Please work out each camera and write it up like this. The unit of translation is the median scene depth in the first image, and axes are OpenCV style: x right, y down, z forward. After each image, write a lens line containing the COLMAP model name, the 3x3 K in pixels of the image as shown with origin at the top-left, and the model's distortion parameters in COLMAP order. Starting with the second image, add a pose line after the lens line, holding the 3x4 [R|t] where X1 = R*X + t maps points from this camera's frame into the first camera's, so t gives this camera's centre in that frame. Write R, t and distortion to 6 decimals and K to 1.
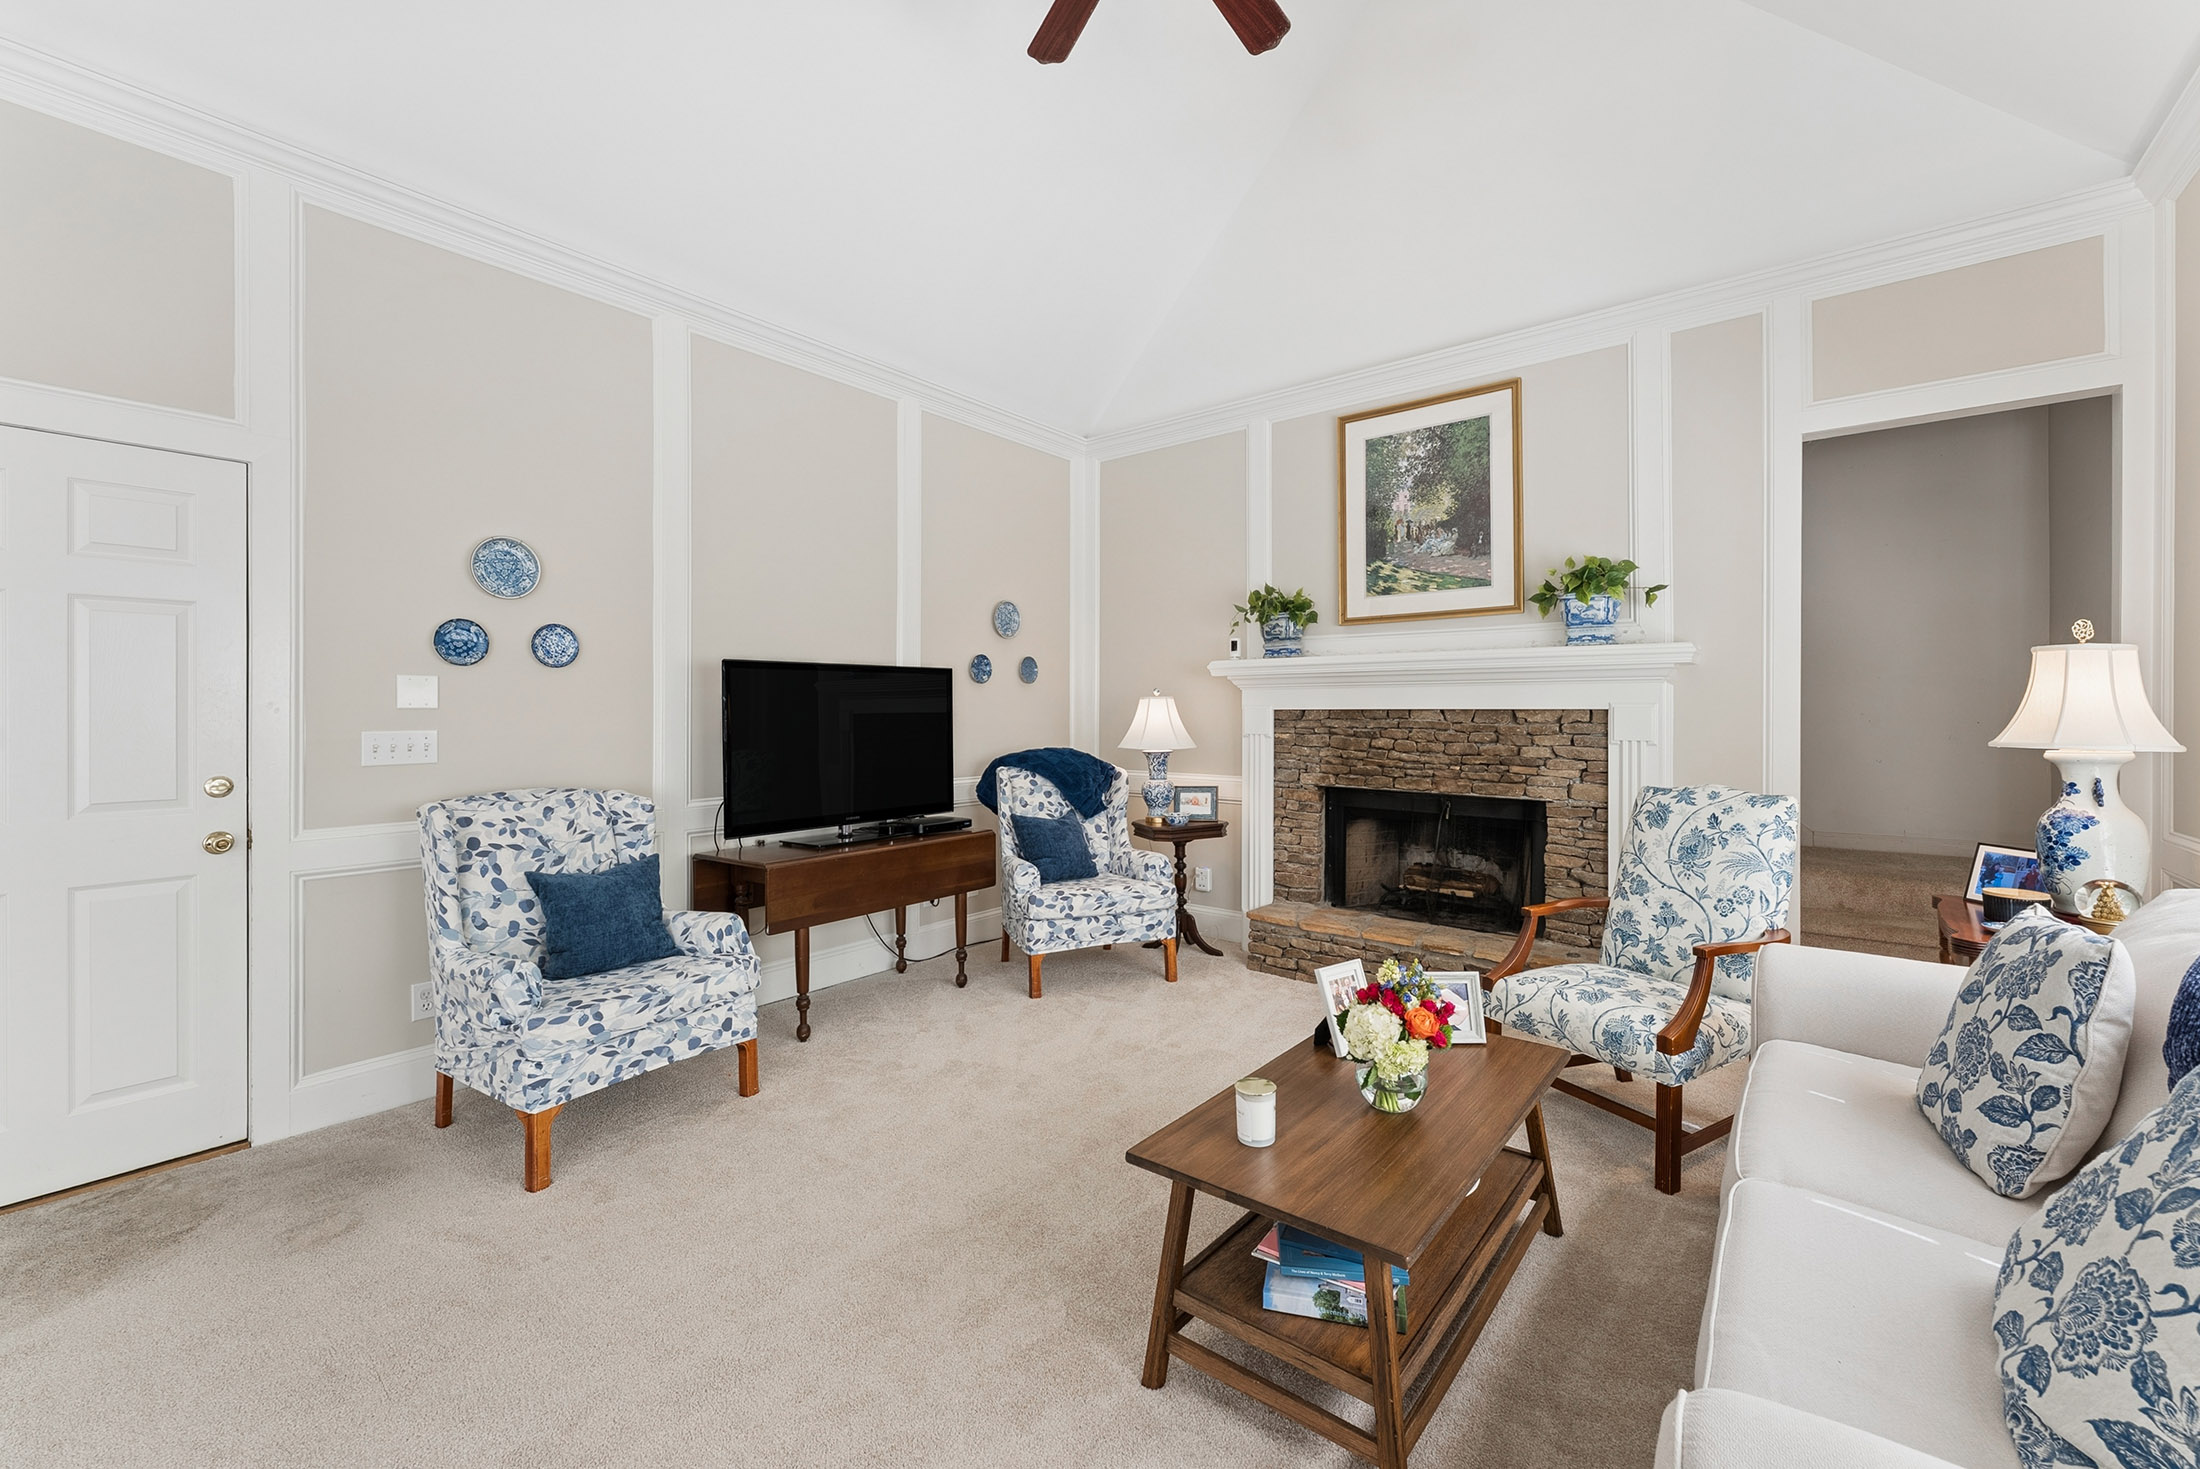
lens RADIAL K [[898.2, 0, 1091.8], [0, 898.2, 709.6], [0, 0, 1]] dist [0.000306, -0.000376]
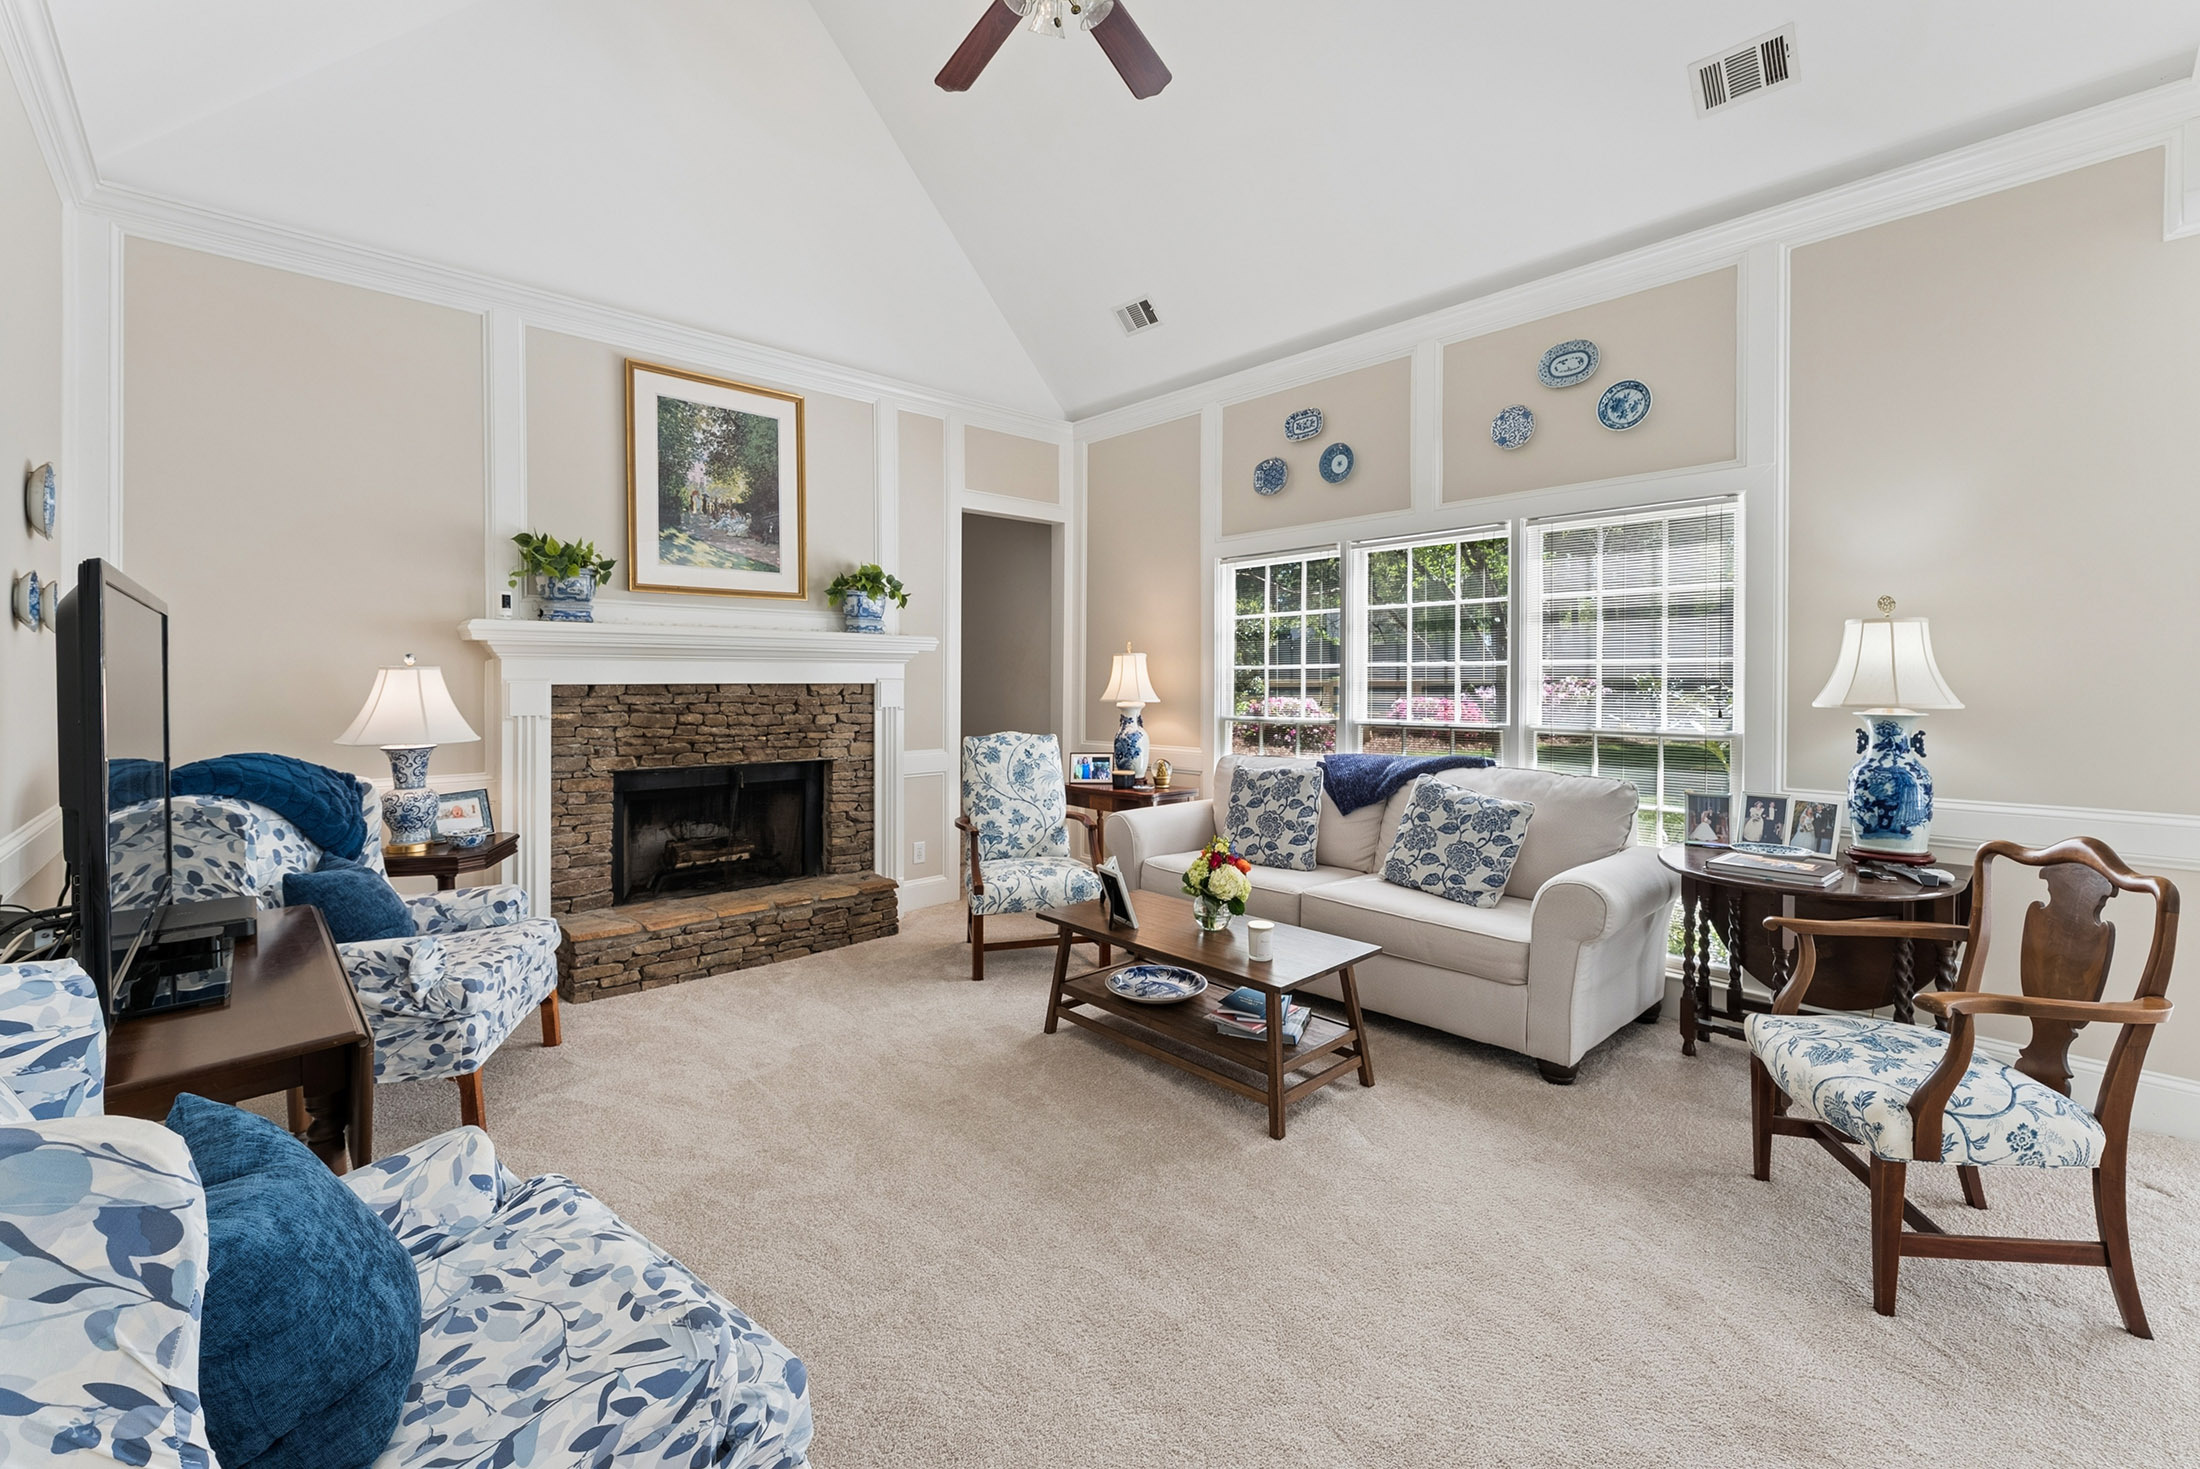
lens RADIAL K [[903.2, 0, 1091.0], [0, 903.2, 683.5], [0, 0, 1]] dist [0.005171, -0.000543]
pose [[0.146586, -0.003044, 0.989193, -0.613031], [-0.000205, 0.999995, 0.003107, -0.004041], [-0.989198, -0.000658, 0.146584, 0.454808]]
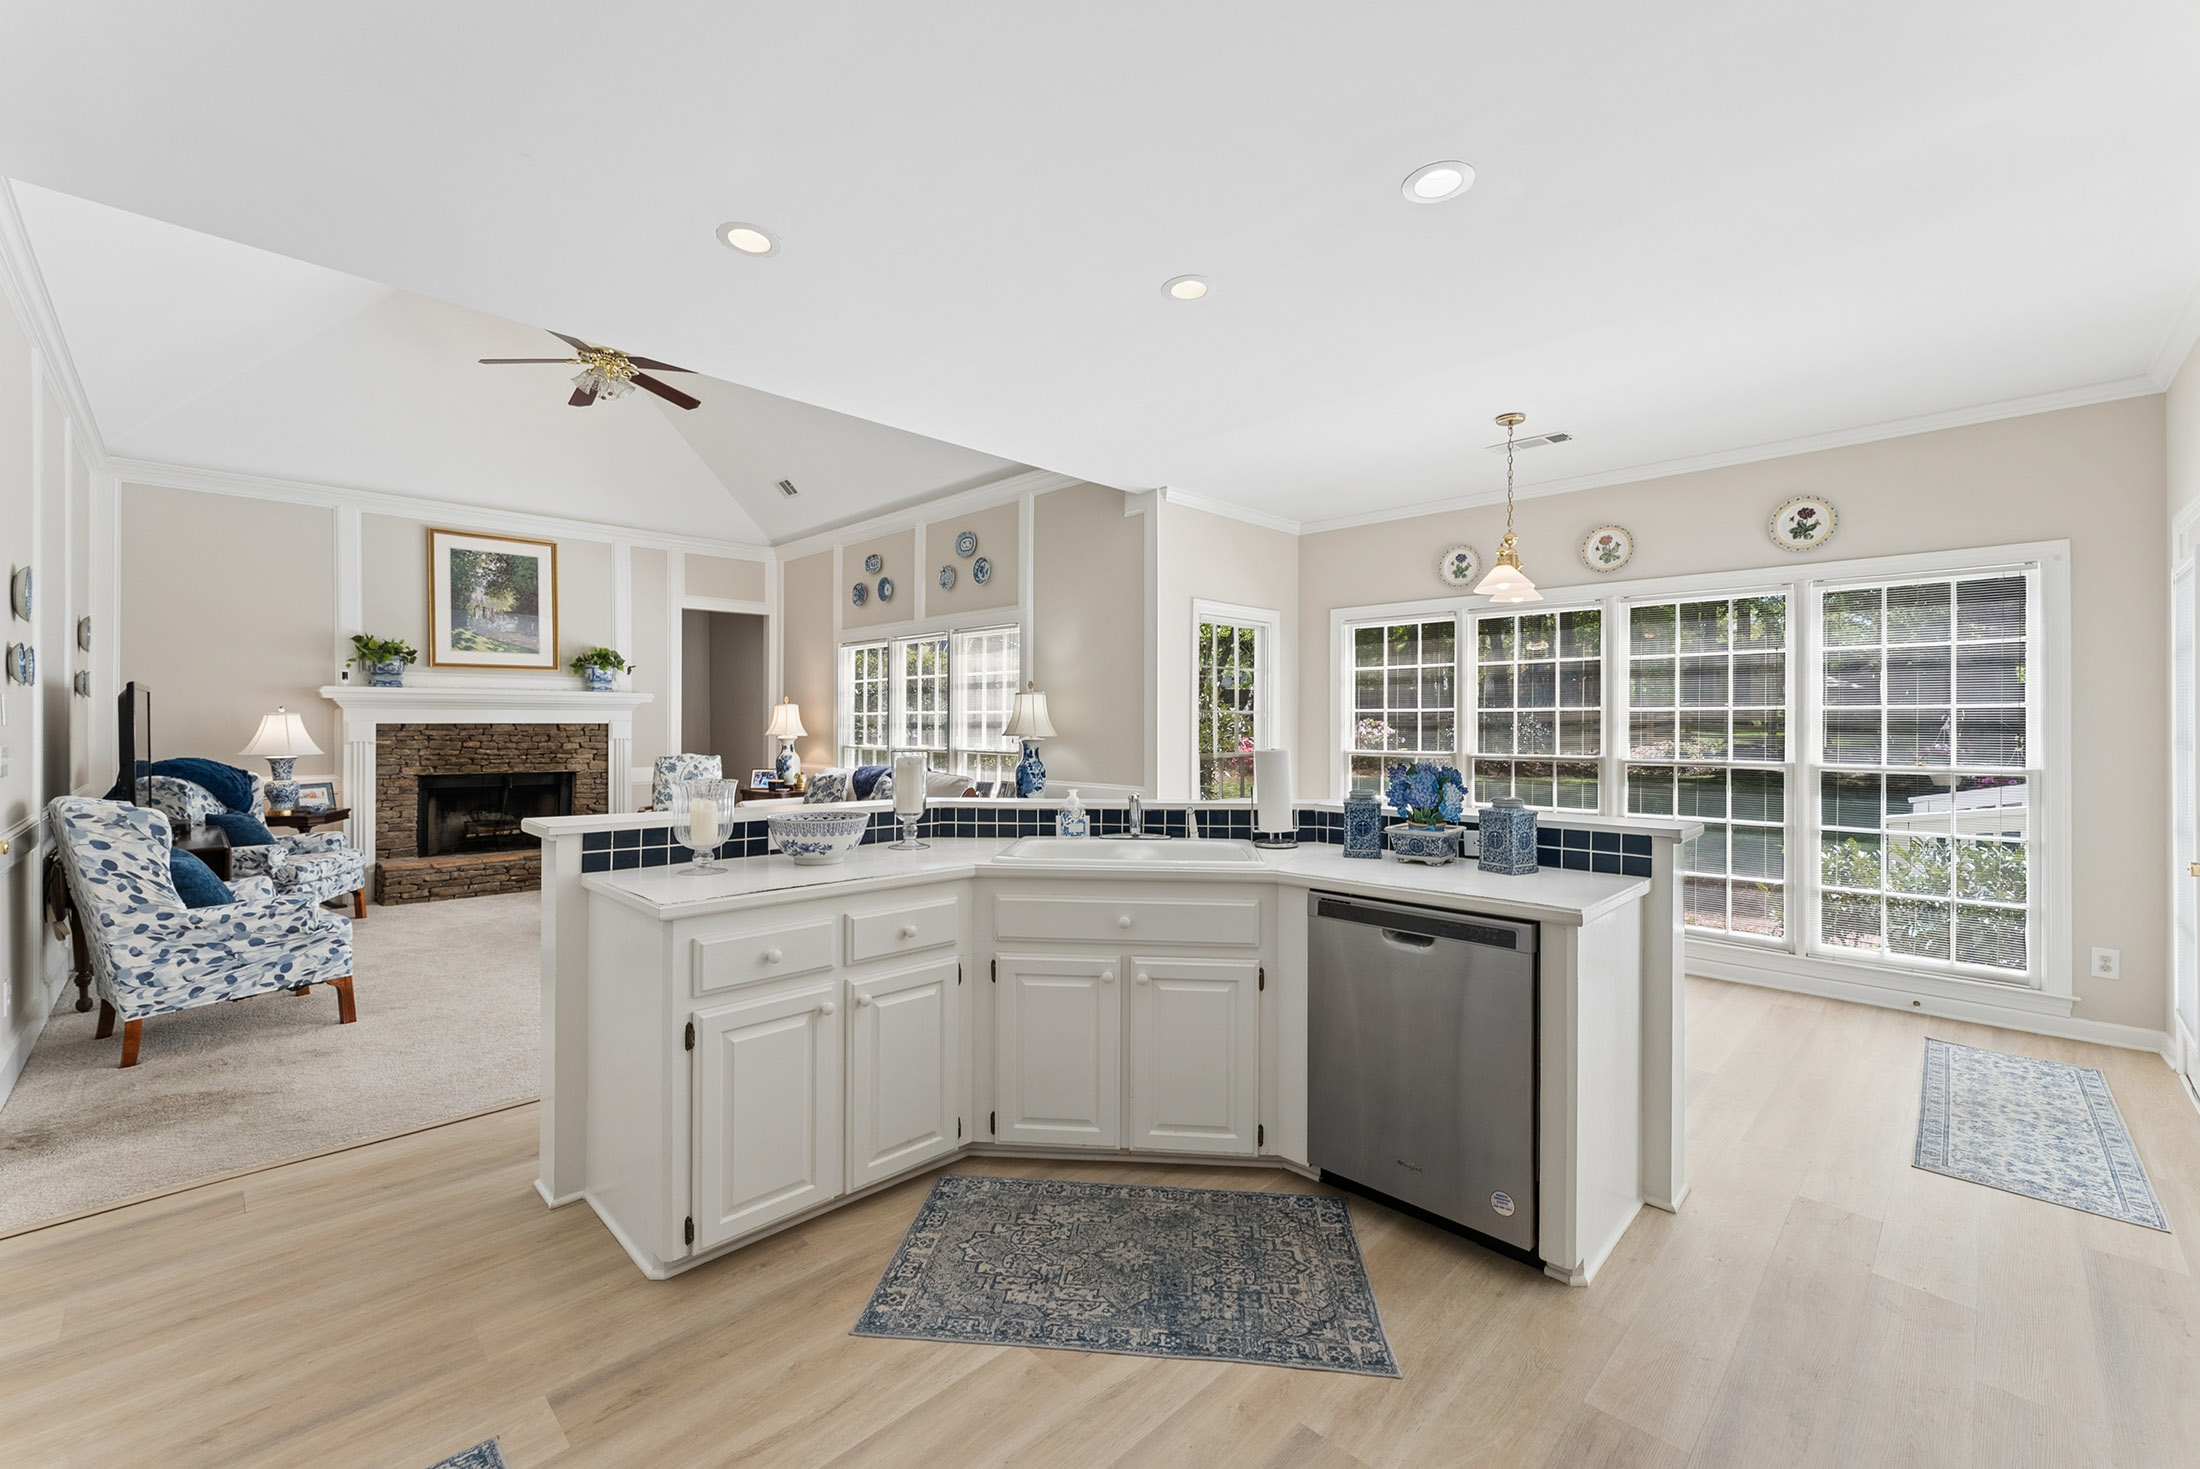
lens RADIAL K [[889.1, 0, 1102.6], [0, 889.1, 724.7], [0, 0, 1]] dist [0.001268, 0.000279]
pose [[0.106046, -0.003357, 0.994356, -1.195497], [-0.002099, 0.999991, 0.003600, -0.006233], [-0.994359, -0.002469, 0.106038, -0.298644]]
